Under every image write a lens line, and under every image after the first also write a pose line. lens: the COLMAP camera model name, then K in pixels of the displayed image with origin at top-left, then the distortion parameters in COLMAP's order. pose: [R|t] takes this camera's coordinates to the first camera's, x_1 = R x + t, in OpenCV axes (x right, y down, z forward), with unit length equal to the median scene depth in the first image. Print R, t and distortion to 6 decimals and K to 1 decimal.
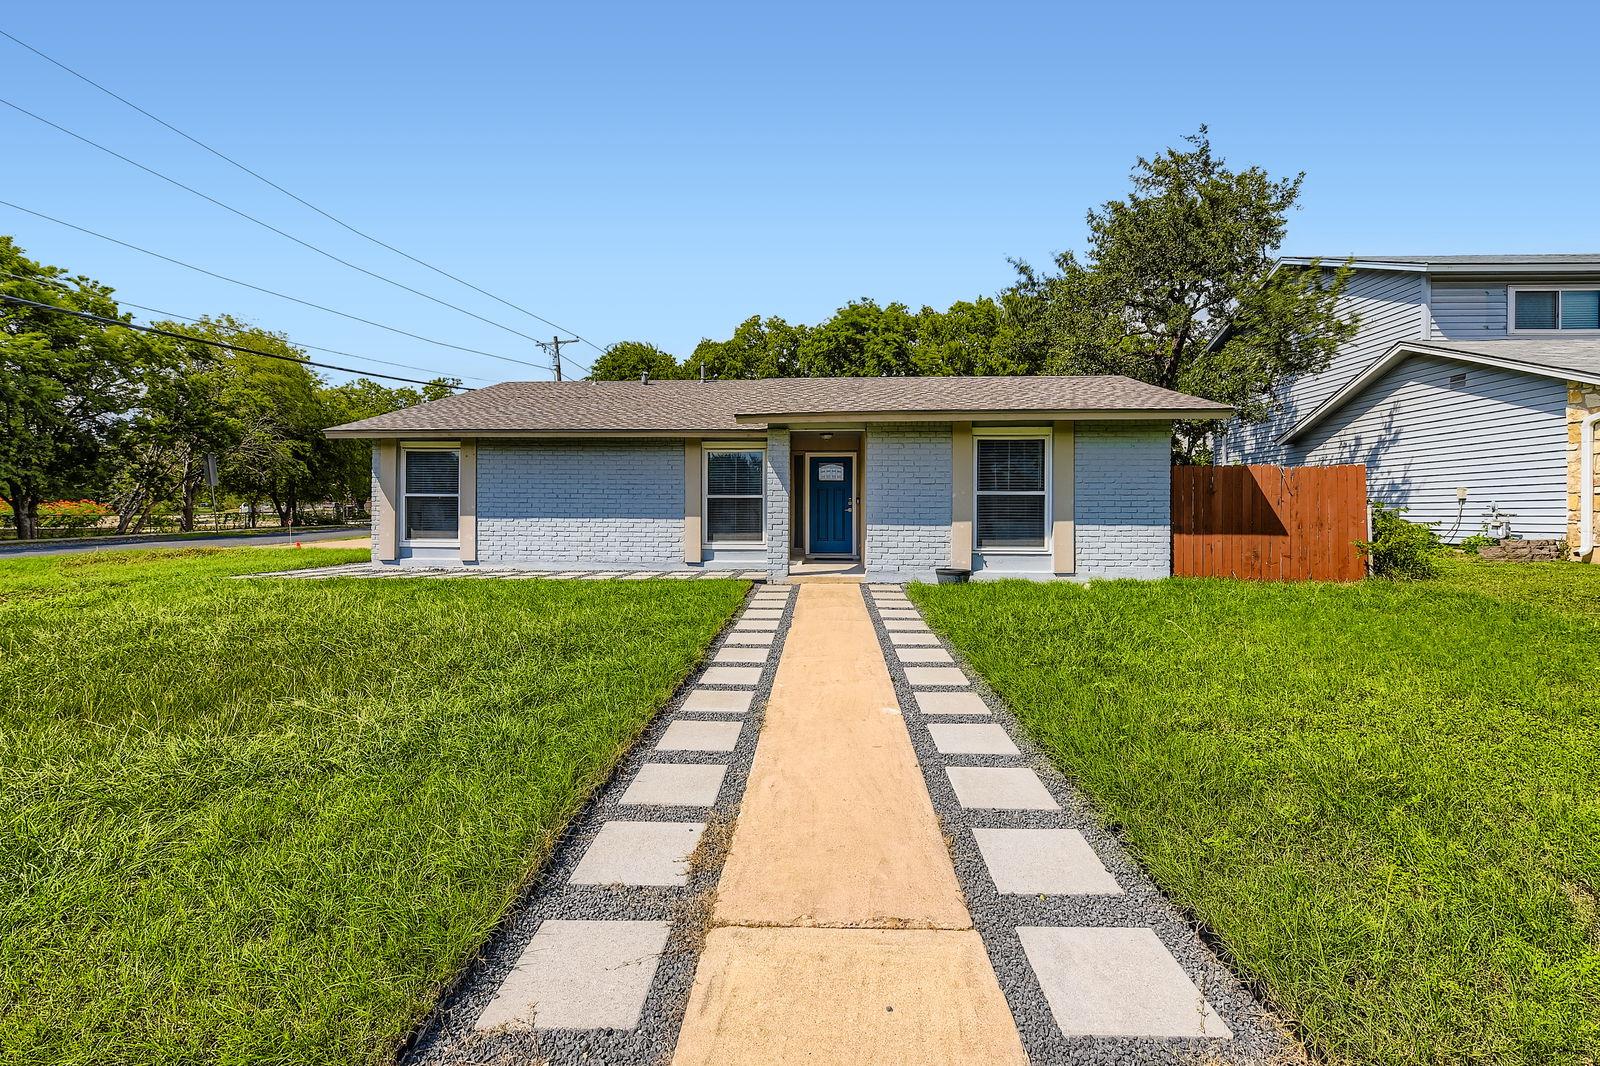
lens RADIAL K [[639.5, 0, 805.1], [0, 639.5, 516.6], [0, 0, 1]] dist [-0.000685, -0.000650]
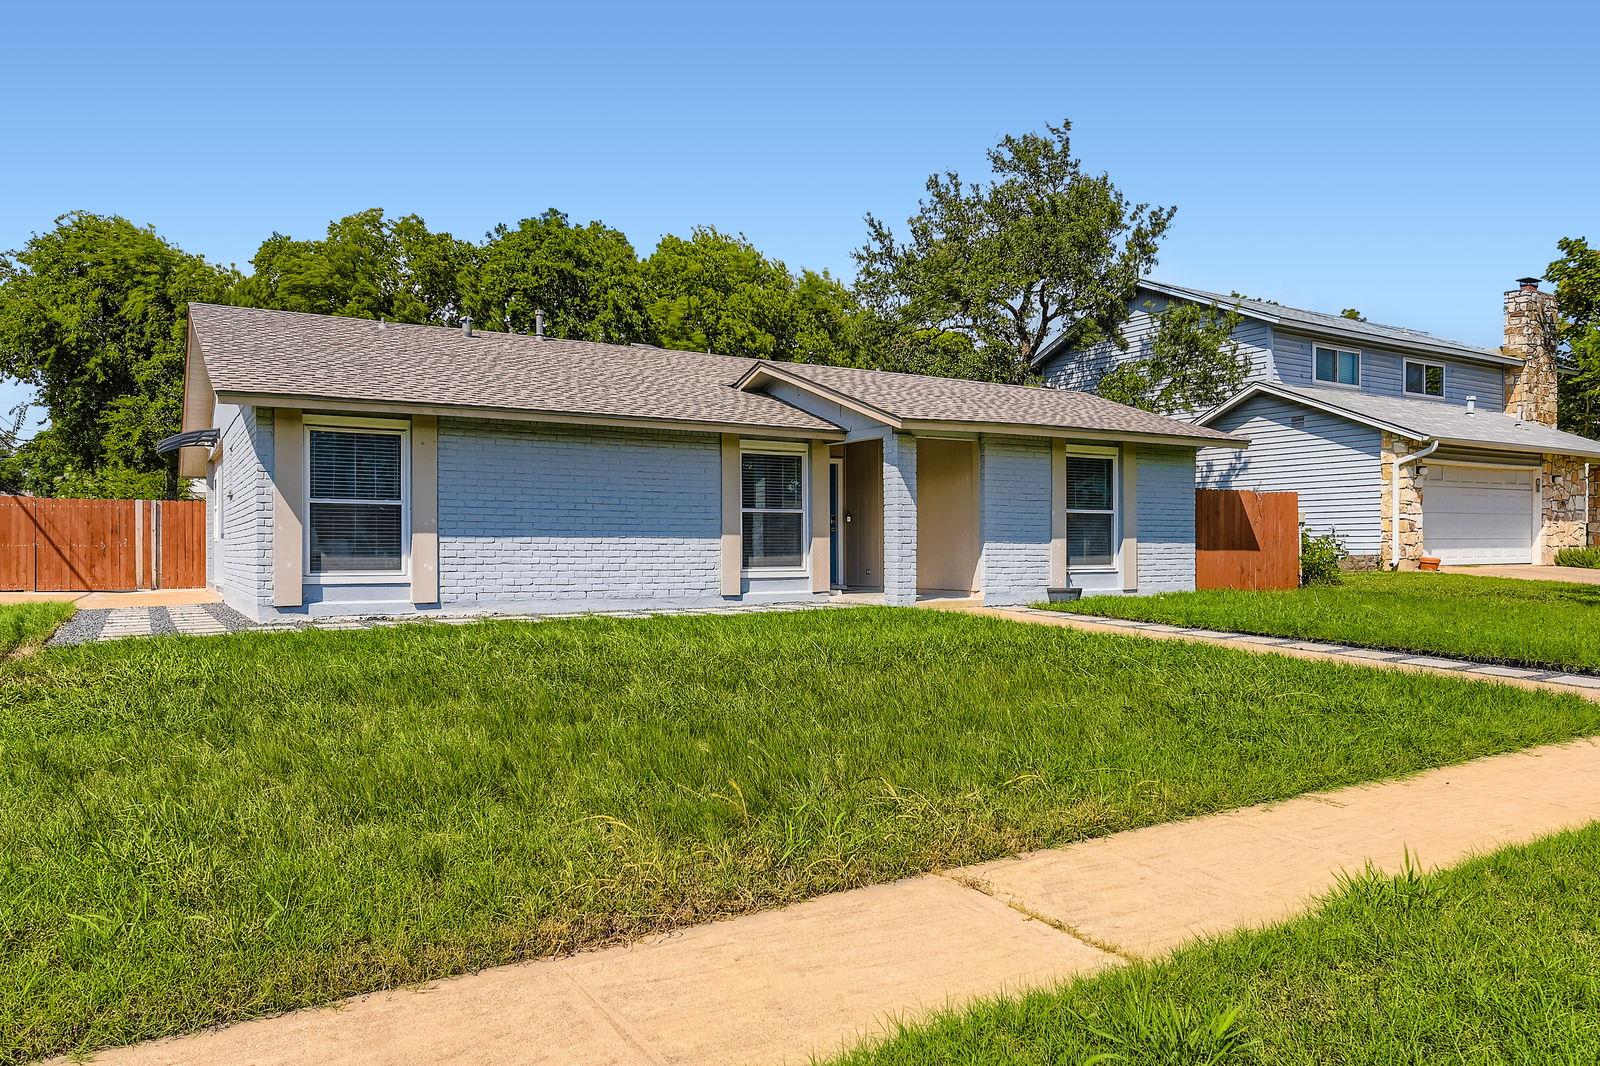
lens RADIAL K [[1086.4, 0, 798.6], [0, 1086.4, 545.9], [0, 0, 1]] dist [-0.015725, 0.011601]
pose [[0.832151, -0.002663, 0.554542, -0.810344], [0.006977, 0.999960, -0.005667, 0.019455], [-0.554505, 0.008585, 0.832136, -0.133840]]
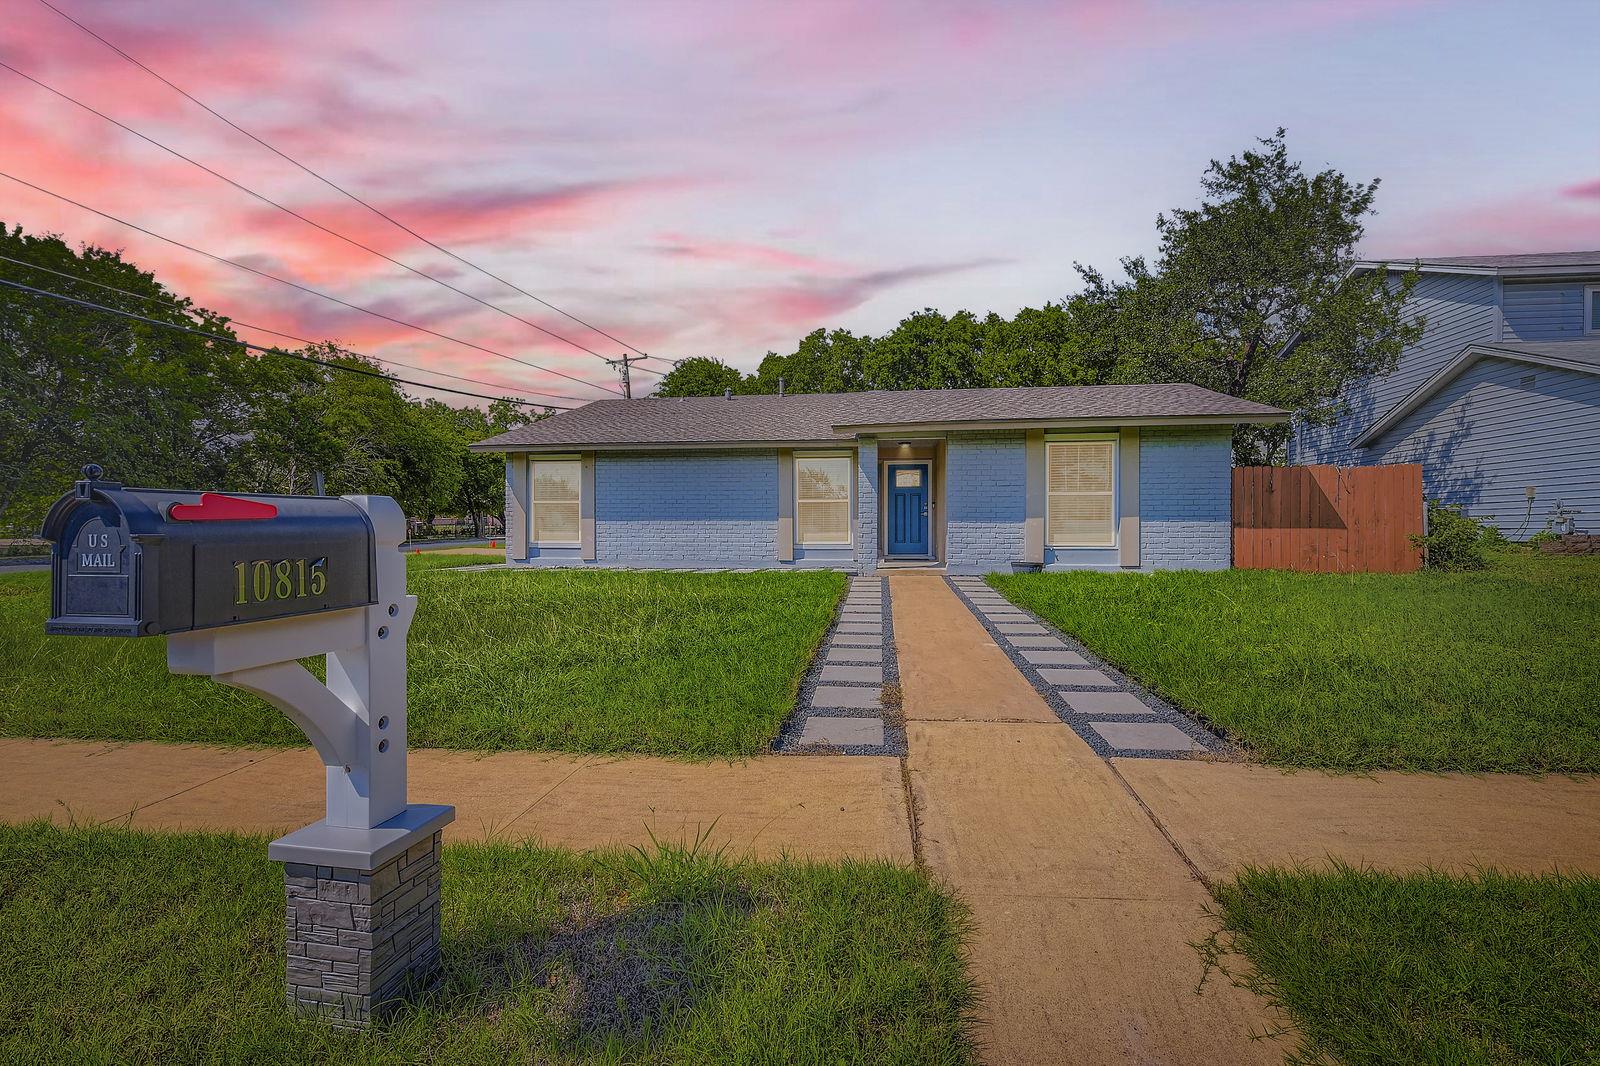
lens RADIAL K [[662.8, 0, 810.1], [0, 662.8, 546.0], [0, 0, 1]] dist [-0.000152, -0.001746]
pose [[0.997395, -0.002747, -0.072080, -0.049246], [0.004172, 0.999799, 0.019628, 0.023819], [0.072011, -0.019878, 0.997206, -0.140958]]
